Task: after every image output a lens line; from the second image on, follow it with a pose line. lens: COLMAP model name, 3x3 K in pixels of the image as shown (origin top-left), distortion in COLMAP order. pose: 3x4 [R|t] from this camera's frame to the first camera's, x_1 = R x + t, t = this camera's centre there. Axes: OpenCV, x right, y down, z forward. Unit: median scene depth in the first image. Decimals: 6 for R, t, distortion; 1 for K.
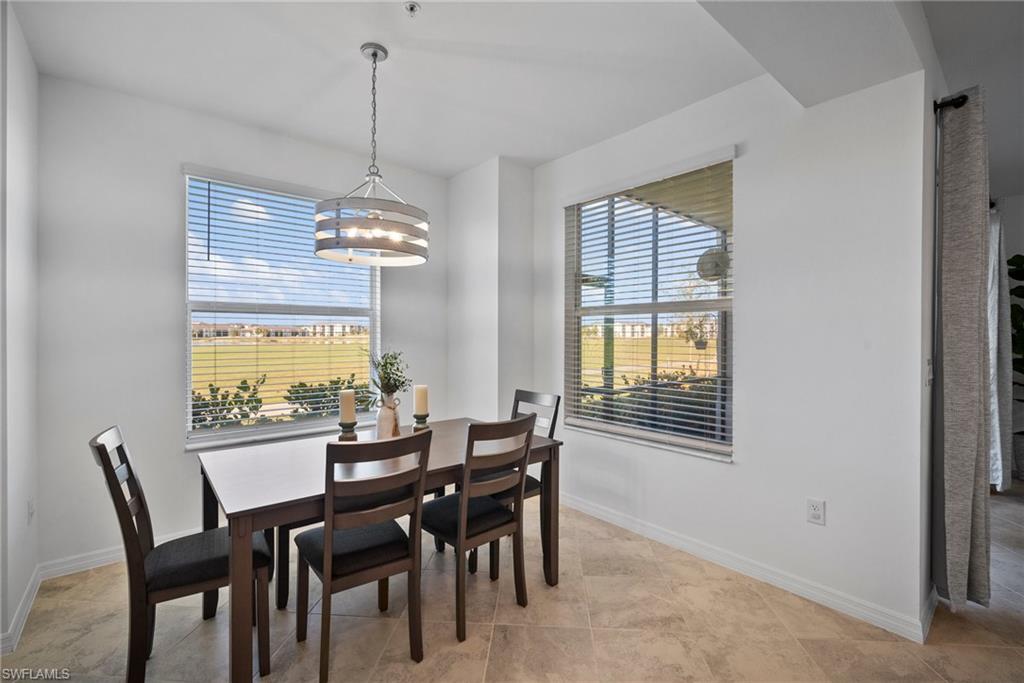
lens RADIAL K [[446.5, 0, 505.6], [0, 446.5, 335.0], [0, 0, 1]] dist [-0.010525, 0.001886]
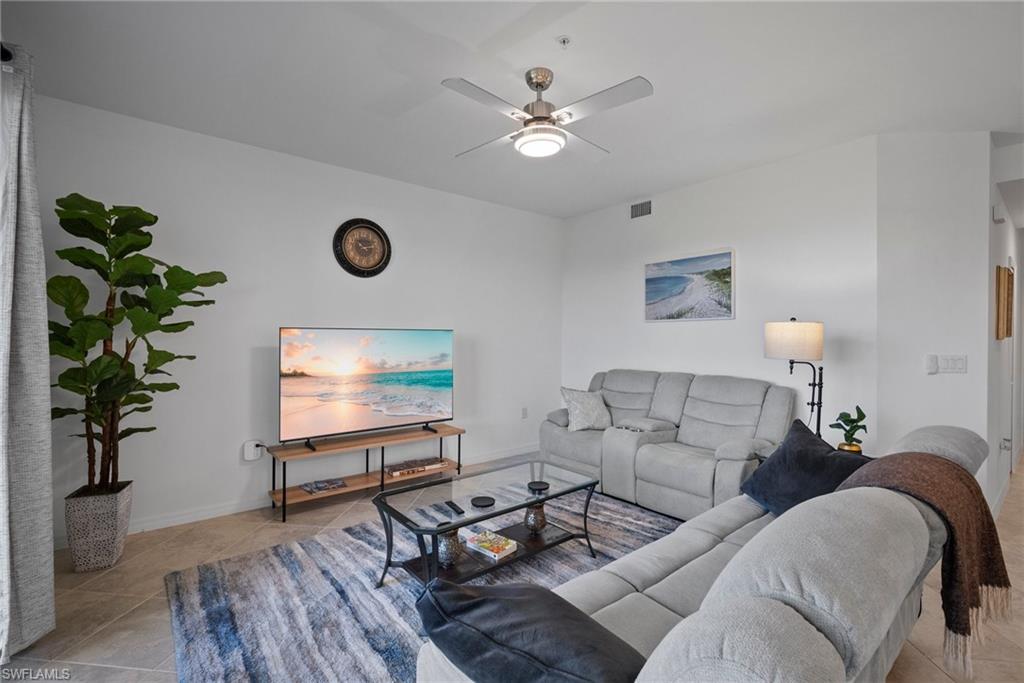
lens RADIAL K [[453.6, 0, 518.6], [0, 453.6, 337.2], [0, 0, 1]] dist [-0.009438, 0.001819]
pose [[0.012333, -0.006694, 0.999902, 0.664348], [-0.010622, 0.999920, 0.006825, 0.000798], [-0.999868, -0.010705, 0.012261, 0.467127]]
